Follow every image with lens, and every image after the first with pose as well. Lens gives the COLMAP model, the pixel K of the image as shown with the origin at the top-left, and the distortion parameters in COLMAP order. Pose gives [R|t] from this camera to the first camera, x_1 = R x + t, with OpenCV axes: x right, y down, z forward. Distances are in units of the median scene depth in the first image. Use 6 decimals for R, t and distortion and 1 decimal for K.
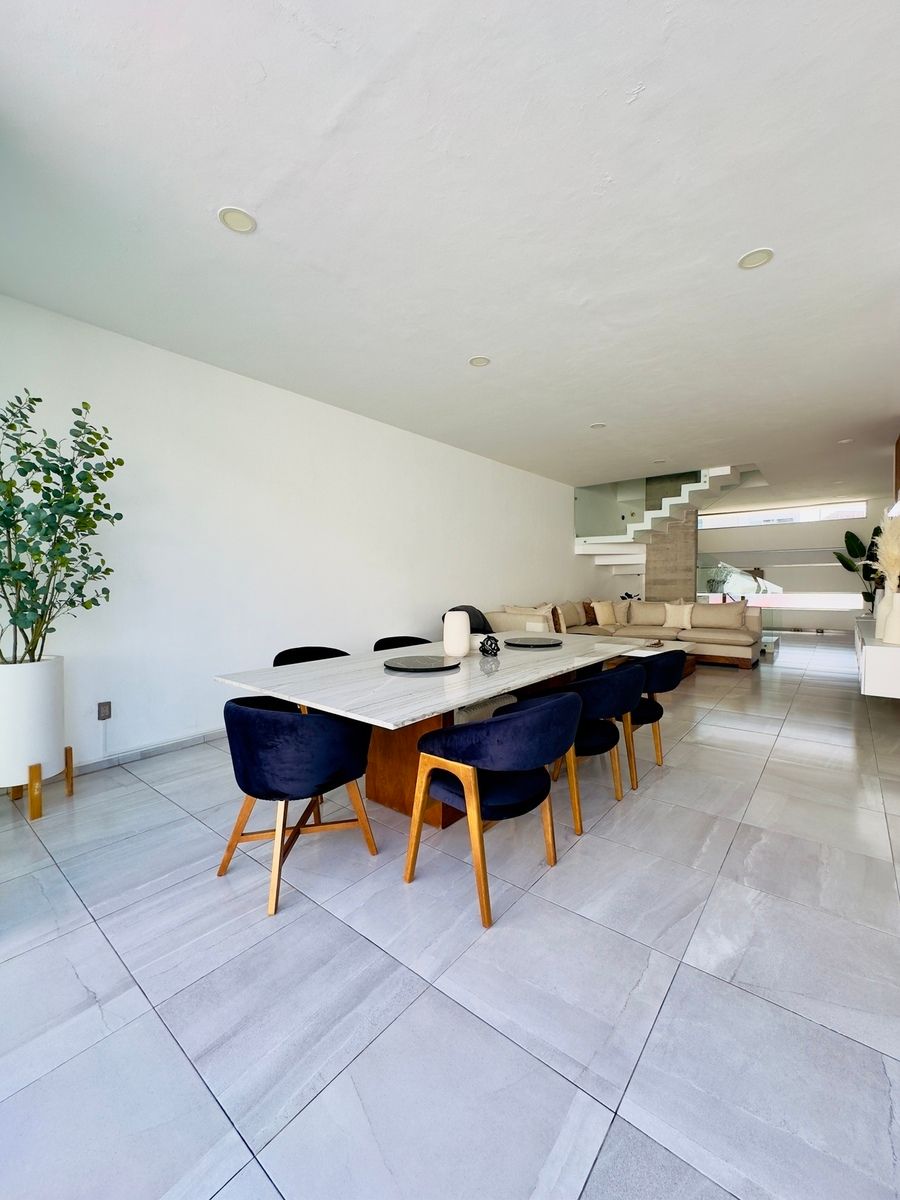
lens RADIAL K [[479.1, 0, 451.8], [0, 479.1, 598.4], [0, 0, 1]] dist [-0.004154, 0.000730]
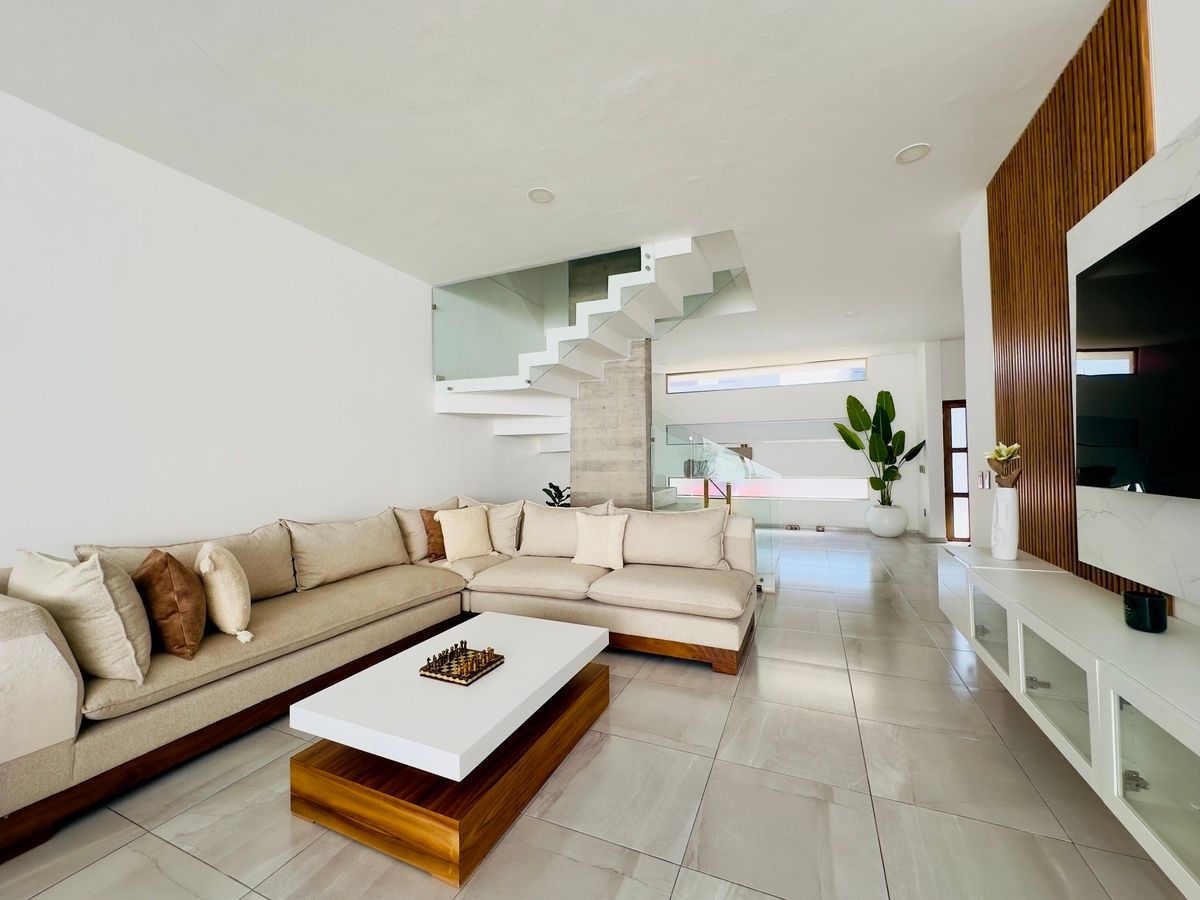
lens RADIAL K [[479.1, 0, 600.3], [0, 479.1, 447.6], [0, 0, 1]] dist [-0.004154, 0.000730]
pose [[0.962059, 0.007534, 0.272736, 0.295490], [0.008613, 0.998282, -0.057957, -0.023472], [-0.272704, 0.058107, 0.960342, 0.464418]]
